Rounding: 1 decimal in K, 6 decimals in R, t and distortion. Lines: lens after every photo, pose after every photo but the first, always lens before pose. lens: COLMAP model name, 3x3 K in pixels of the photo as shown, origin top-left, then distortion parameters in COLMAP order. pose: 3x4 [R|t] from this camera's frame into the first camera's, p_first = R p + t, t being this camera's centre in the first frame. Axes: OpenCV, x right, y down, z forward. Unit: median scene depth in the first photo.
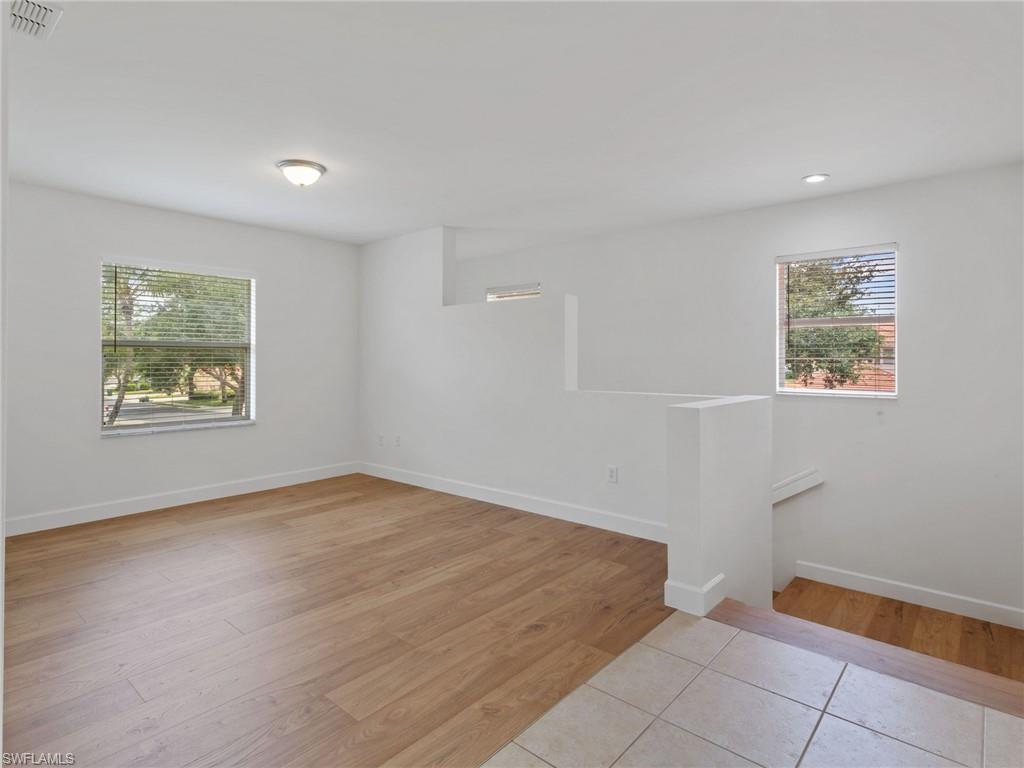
lens RADIAL K [[538.4, 0, 512.1], [0, 538.4, 381.8], [0, 0, 1]] dist [-0.007996, -0.001397]
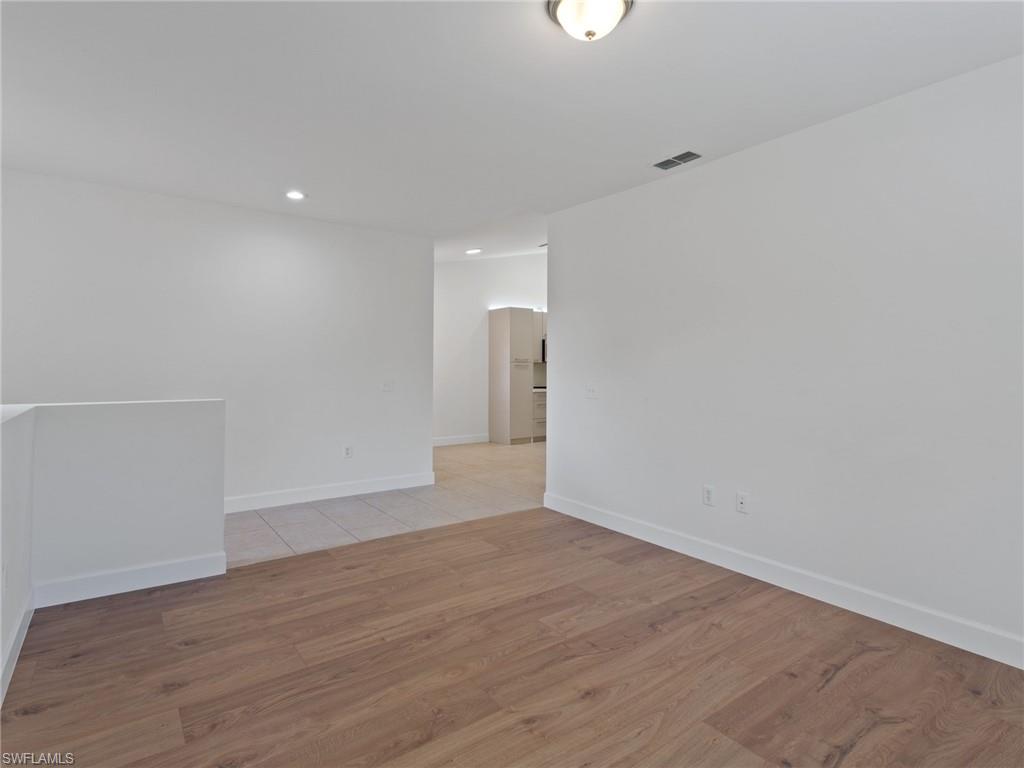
lens RADIAL K [[538.4, 0, 515.6], [0, 538.4, 380.7], [0, 0, 1]] dist [-0.007996, -0.001397]
pose [[-0.976583, -0.008413, 0.214978, -0.490005], [0.005703, 0.997872, 0.064957, -0.058456], [-0.215067, 0.064662, -0.974456, 1.702678]]
